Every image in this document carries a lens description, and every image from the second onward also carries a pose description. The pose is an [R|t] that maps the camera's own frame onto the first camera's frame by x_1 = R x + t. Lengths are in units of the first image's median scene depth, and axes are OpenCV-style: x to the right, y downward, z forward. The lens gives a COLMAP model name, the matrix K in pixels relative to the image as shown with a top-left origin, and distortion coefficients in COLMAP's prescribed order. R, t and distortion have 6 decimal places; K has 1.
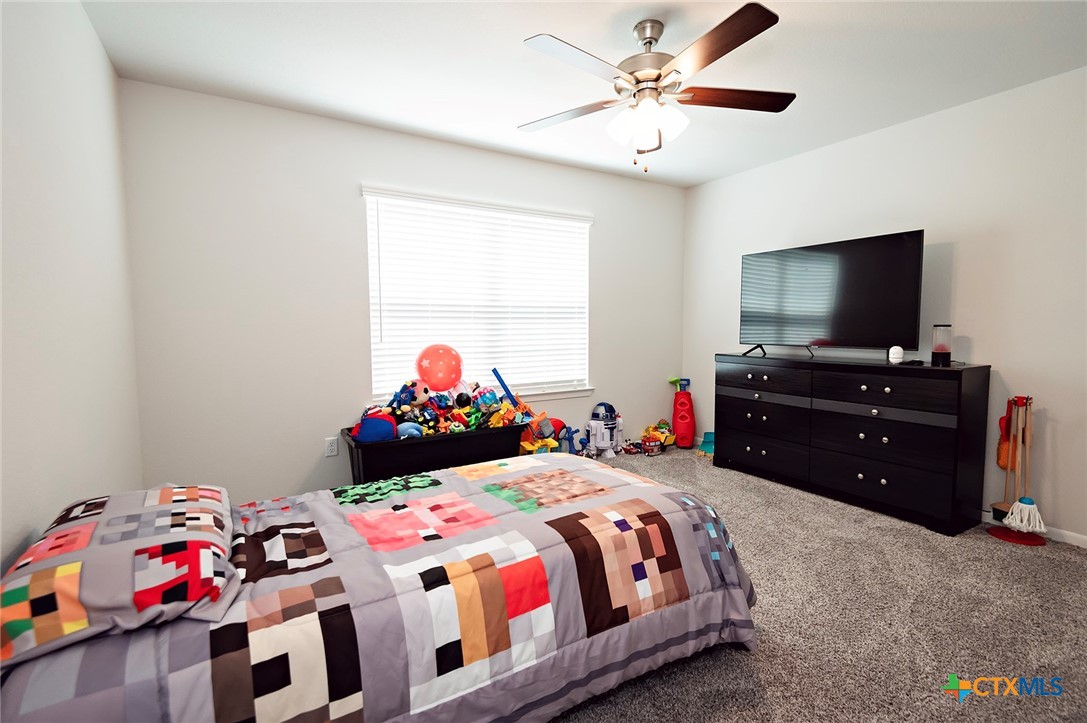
lens RADIAL K [[495.5, 0, 547.7], [0, 495.5, 357.3], [0, 0, 1]] dist [0.040553, -0.024193]
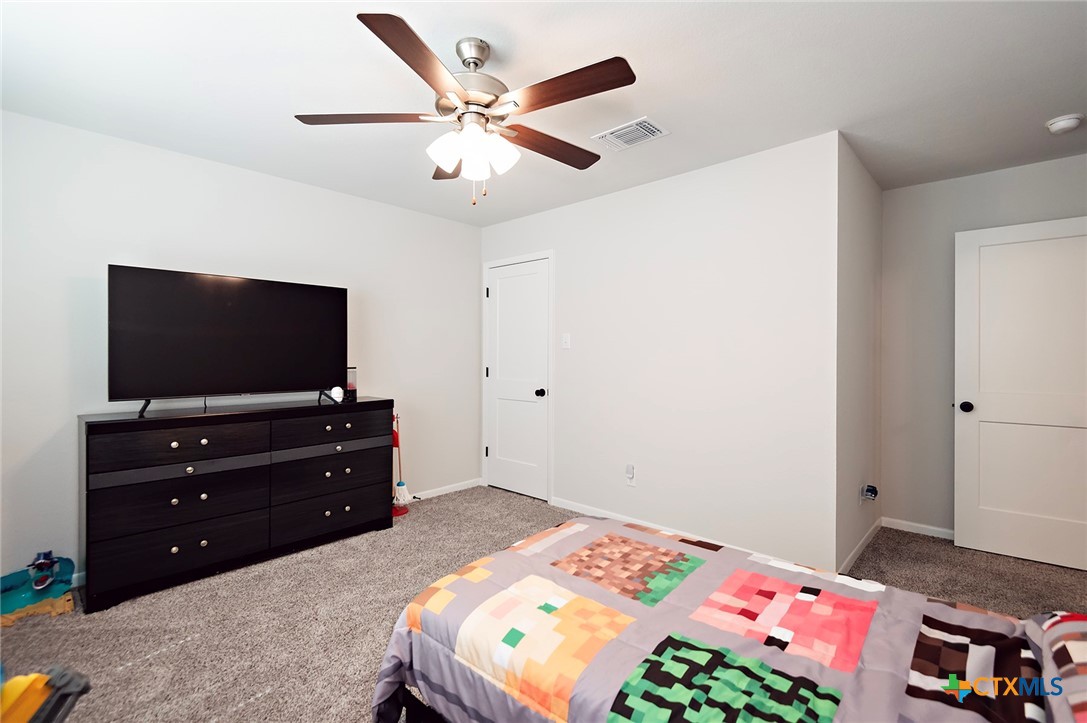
lens RADIAL K [[495.5, 0, 547.7], [0, 495.5, 357.3], [0, 0, 1]] dist [0.040553, -0.024193]
pose [[-0.280704, -0.004063, 0.959786, -0.798533], [0.057805, 0.998104, 0.021131, -0.131557], [-0.958052, 0.061412, -0.279937, 1.321760]]
